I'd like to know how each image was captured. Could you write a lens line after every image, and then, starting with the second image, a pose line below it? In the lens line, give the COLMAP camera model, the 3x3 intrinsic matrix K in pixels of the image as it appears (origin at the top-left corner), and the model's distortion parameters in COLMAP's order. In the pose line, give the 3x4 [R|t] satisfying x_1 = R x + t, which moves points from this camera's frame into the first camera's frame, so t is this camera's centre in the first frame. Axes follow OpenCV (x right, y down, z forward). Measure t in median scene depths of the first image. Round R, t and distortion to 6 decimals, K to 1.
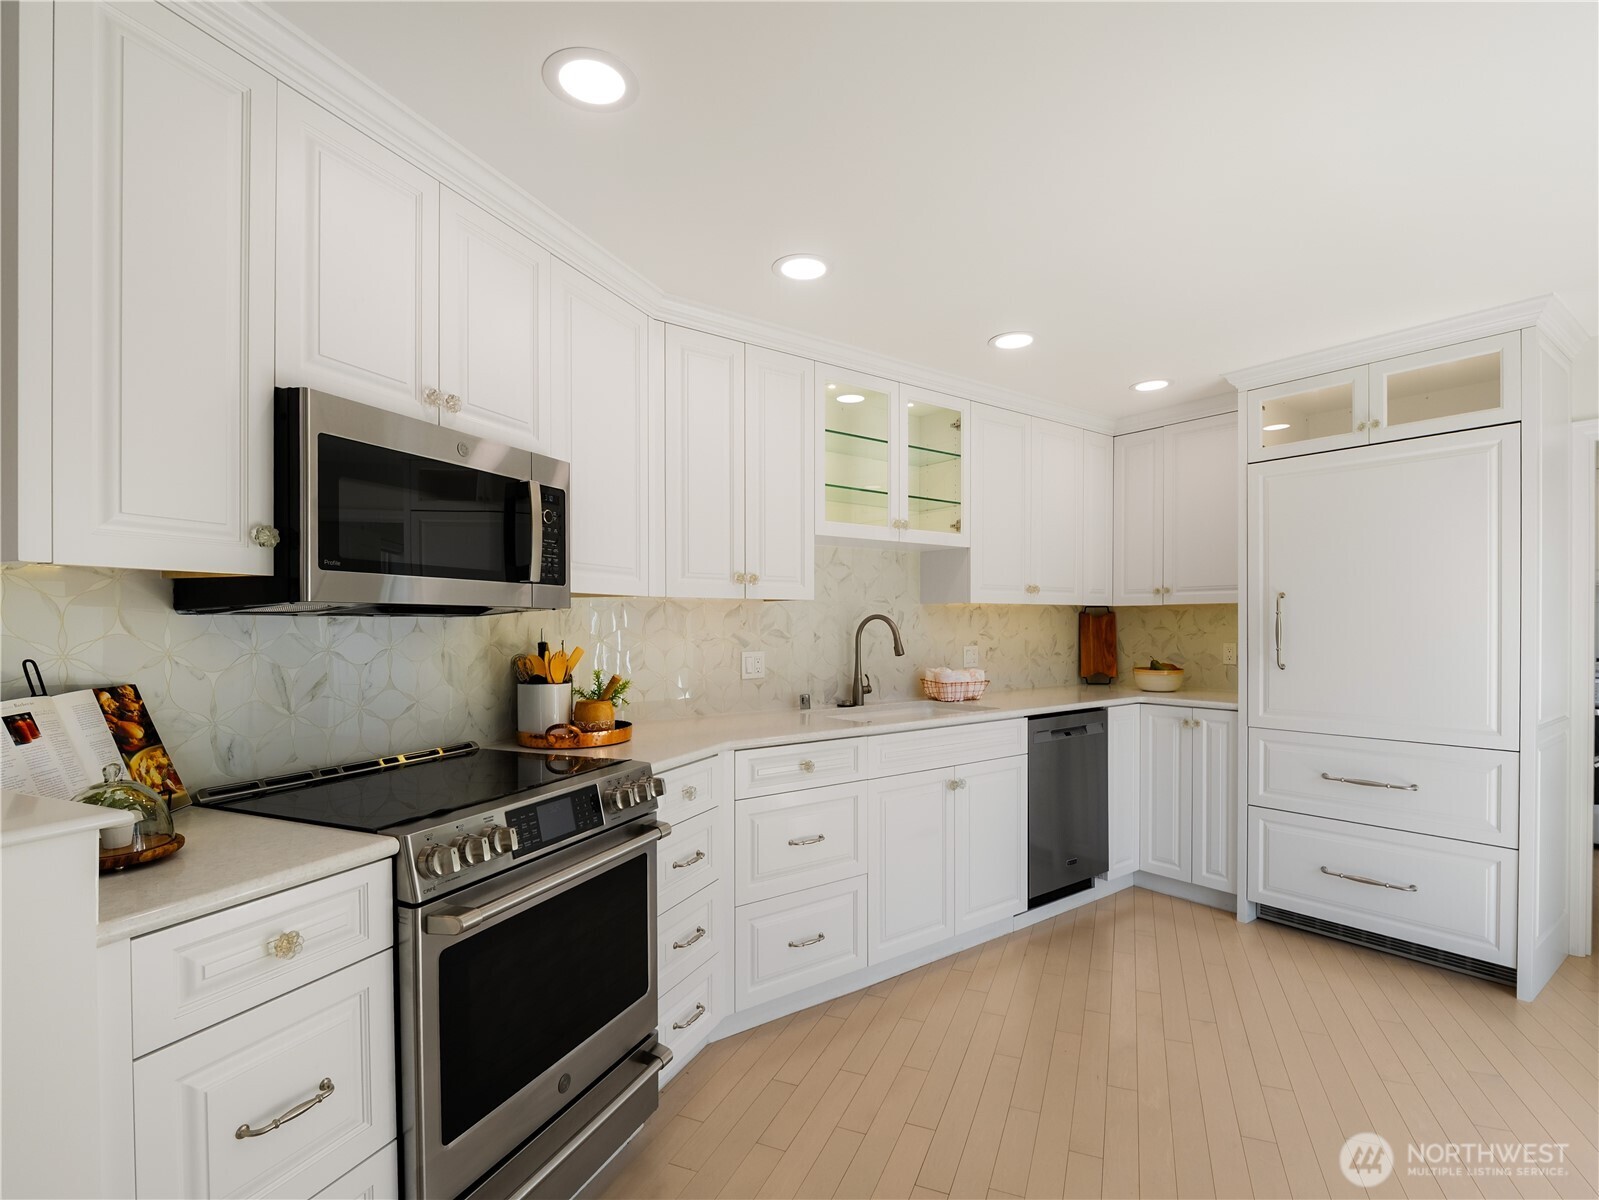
lens RADIAL K [[776.3, 0, 798.4], [0, 776.3, 628.6], [0, 0, 1]] dist [-0.015199, -0.000456]
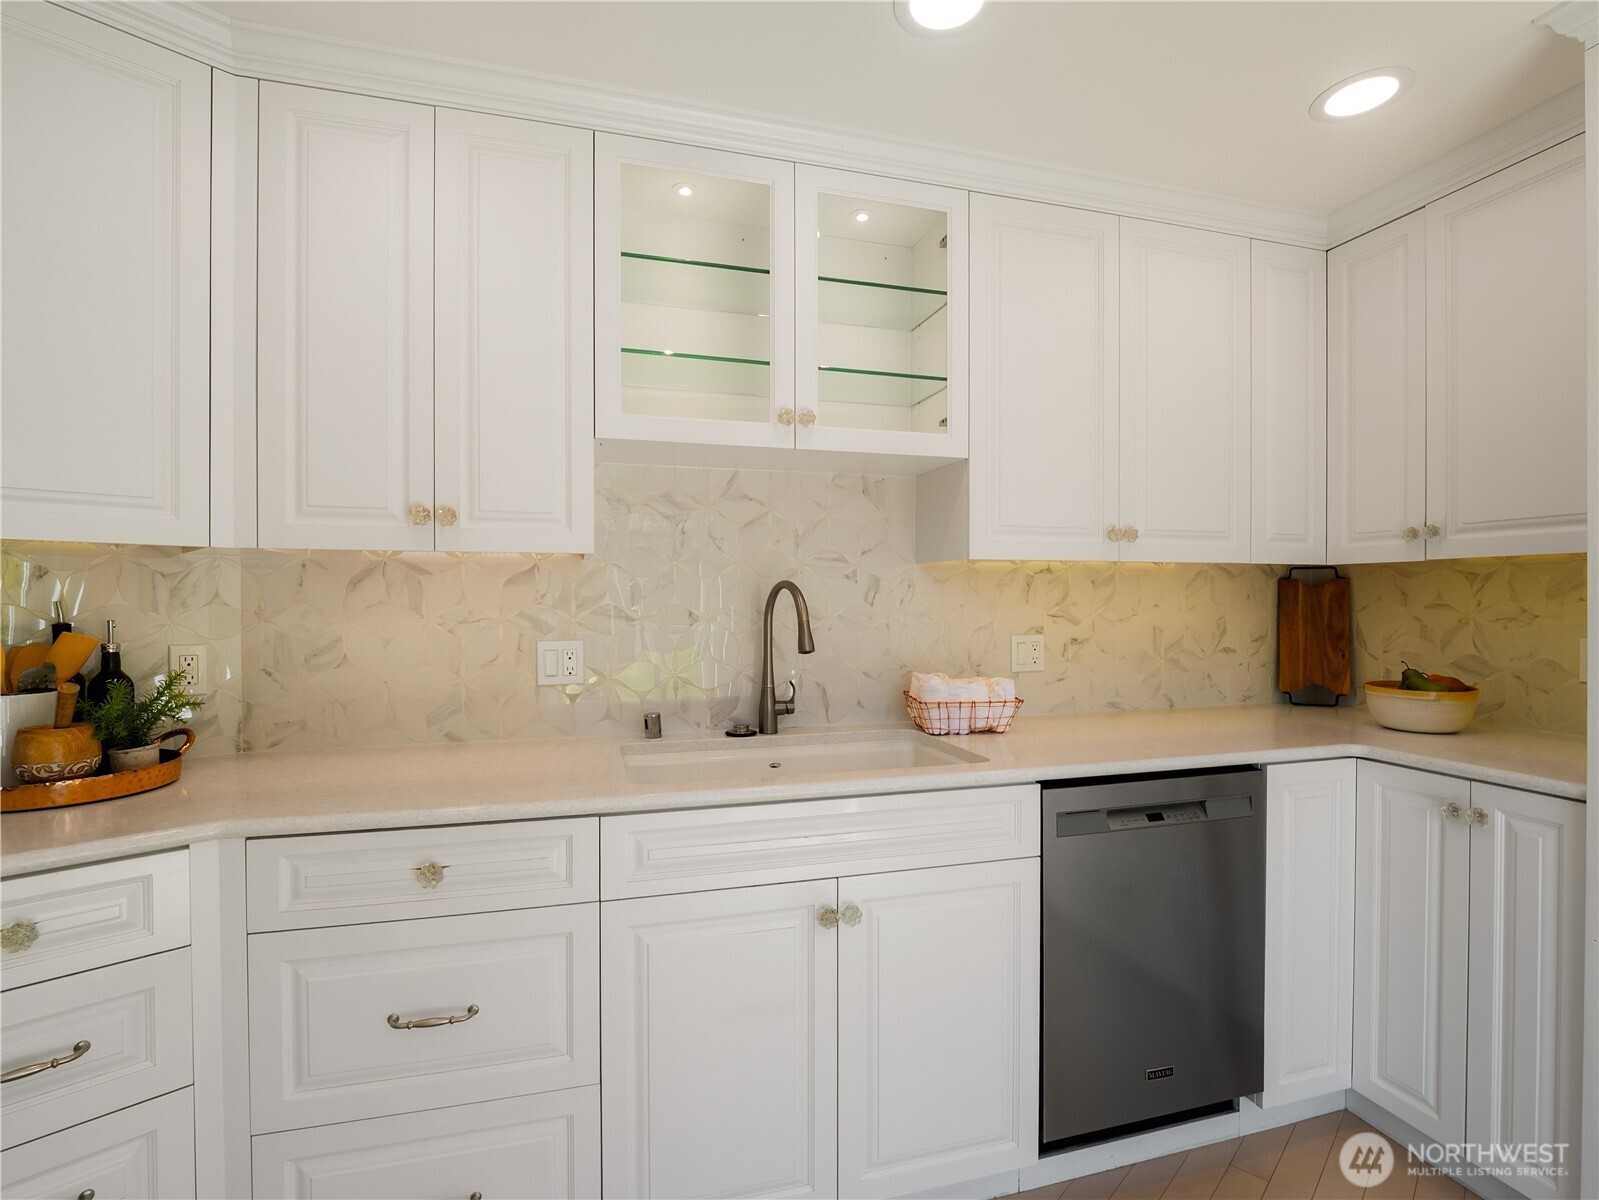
lens RADIAL K [[776.4, 0, 799.5], [0, 776.4, 600.0], [0, 0, 1]] dist [-0.016739, -0.001666]
pose [[0.934922, 0.002584, -0.354845, 0.295524], [-0.004450, 0.999980, -0.004442, -0.000867], [0.354826, 0.005732, 0.934915, 0.430336]]
